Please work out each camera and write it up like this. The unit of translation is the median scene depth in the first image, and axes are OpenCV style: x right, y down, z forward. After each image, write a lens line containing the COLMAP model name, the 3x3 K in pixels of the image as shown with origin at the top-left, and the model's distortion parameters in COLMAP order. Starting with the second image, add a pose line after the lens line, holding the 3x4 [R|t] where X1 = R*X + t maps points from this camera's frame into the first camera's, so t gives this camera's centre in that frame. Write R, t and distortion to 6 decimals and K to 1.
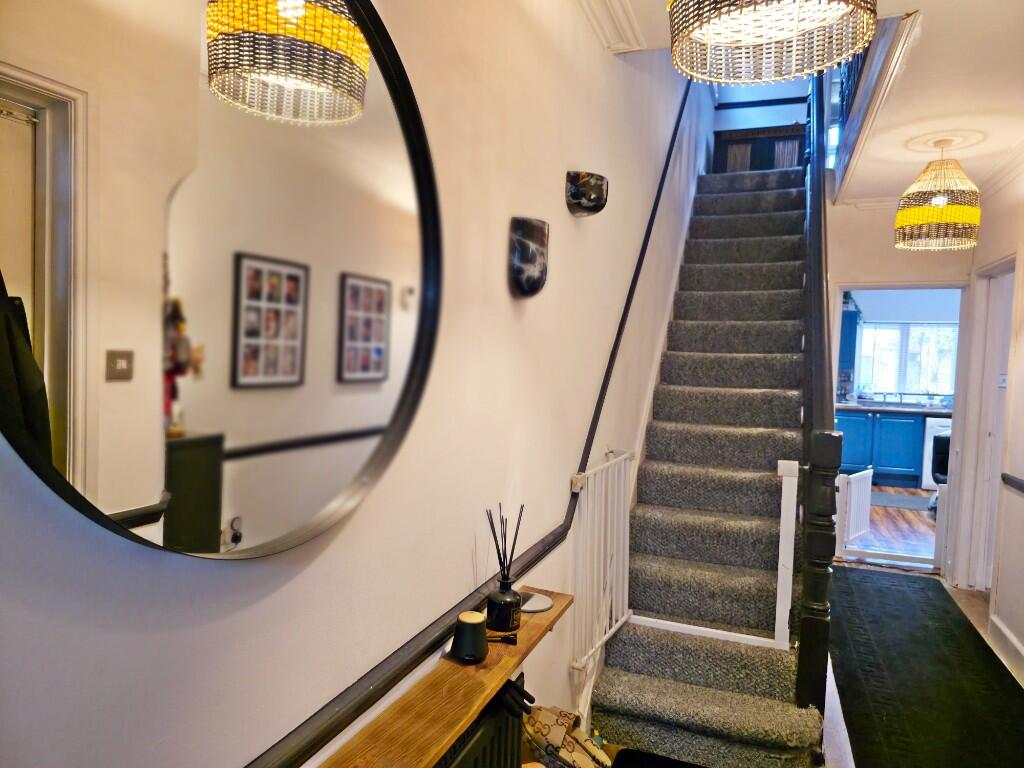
lens RADIAL K [[687.3, 0, 536.3], [0, 687.3, 380.4], [0, 0, 1]] dist [0.043075, 0.000219]
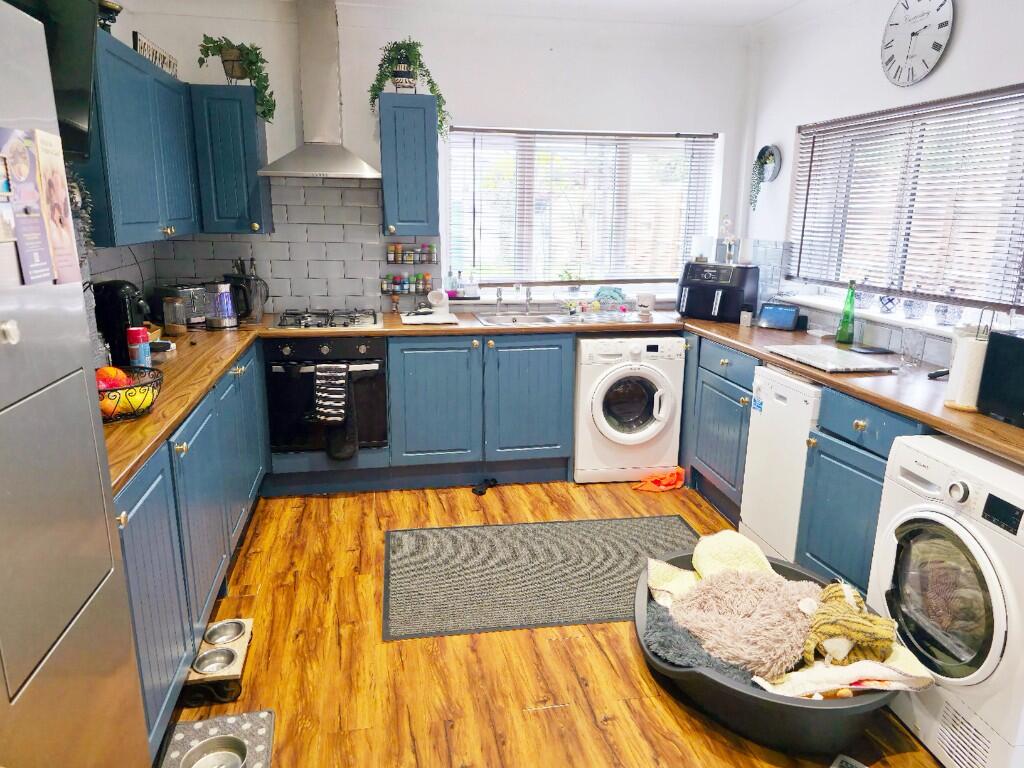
lens RADIAL K [[687.3, 0, 536.3], [0, 687.3, 380.4], [0, 0, 1]] dist [0.043075, 0.000219]
pose [[0.851075, -0.143345, 0.505098, 0.271987], [0.029797, 0.973646, 0.226110, -0.024528], [-0.524199, -0.177386, 0.832917, 0.574998]]
